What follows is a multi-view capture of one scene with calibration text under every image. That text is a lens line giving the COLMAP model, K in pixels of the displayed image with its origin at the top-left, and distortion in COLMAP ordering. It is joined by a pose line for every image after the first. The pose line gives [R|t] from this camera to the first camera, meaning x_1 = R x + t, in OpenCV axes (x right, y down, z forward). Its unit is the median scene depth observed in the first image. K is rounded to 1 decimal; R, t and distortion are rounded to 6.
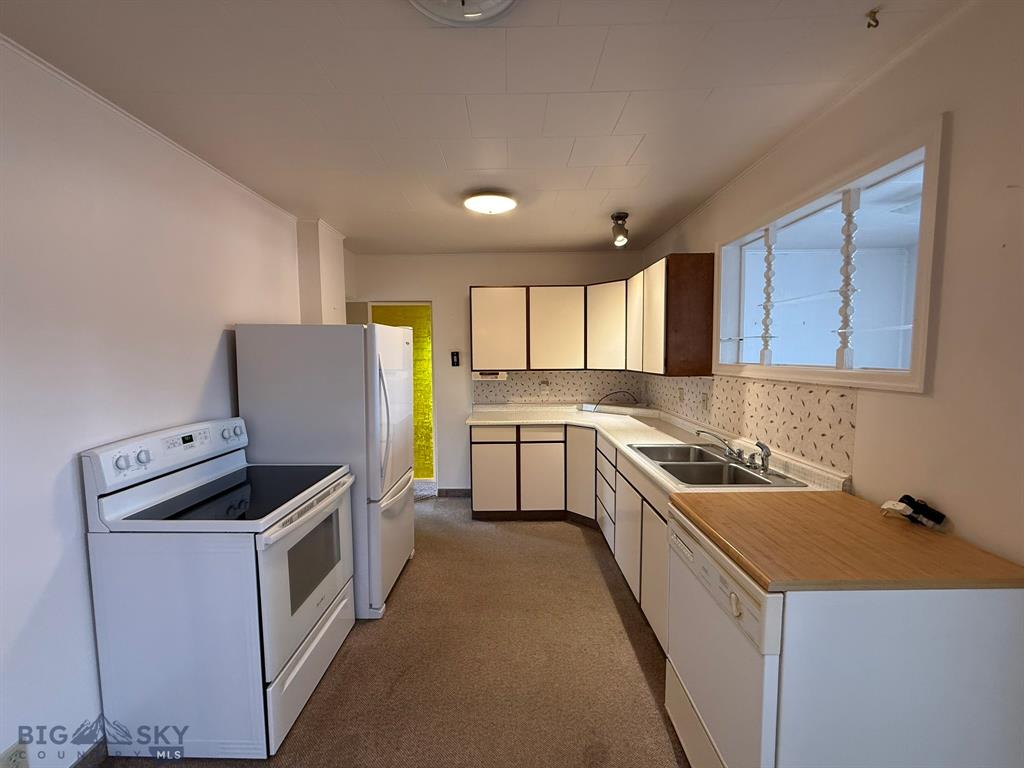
lens RADIAL K [[407.9, 0, 512.0], [0, 407.9, 384.0], [0, 0, 1]] dist [0.002594, -0.000048]
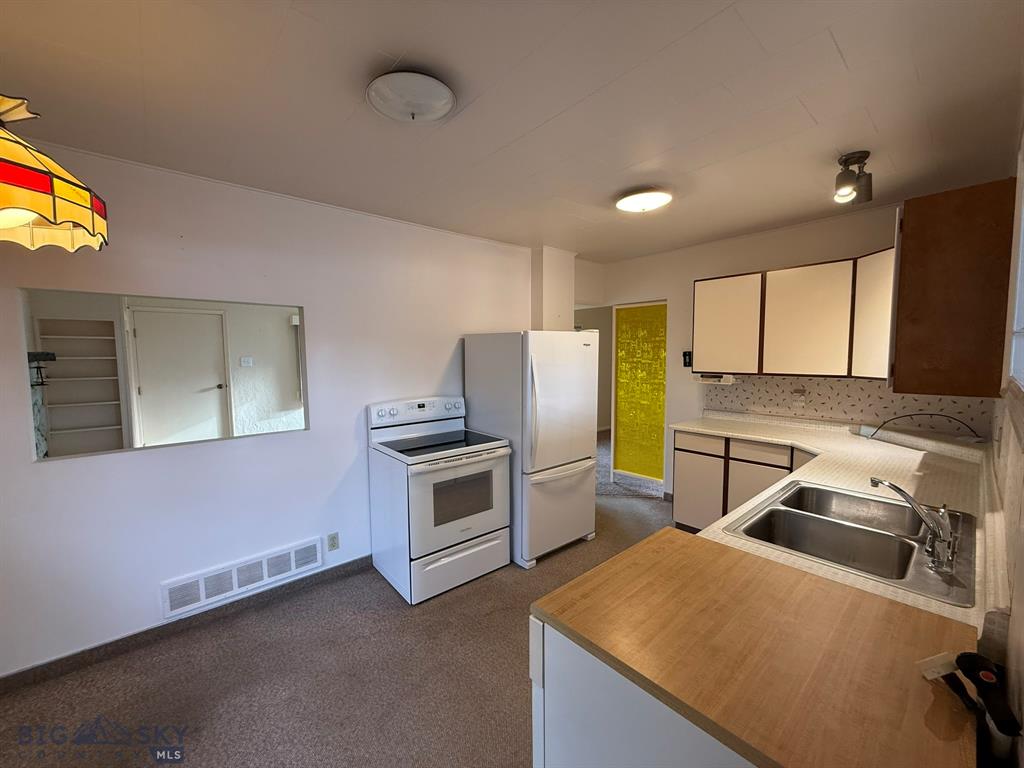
lens RADIAL K [[407.9, 0, 512.0], [0, 407.9, 384.0], [0, 0, 1]] dist [0.002594, -0.000048]
pose [[0.658878, 0.061501, -0.749732, 0.423637], [-0.055595, 0.997908, 0.033001, -0.017961], [0.750193, 0.019938, 0.660918, 0.108902]]
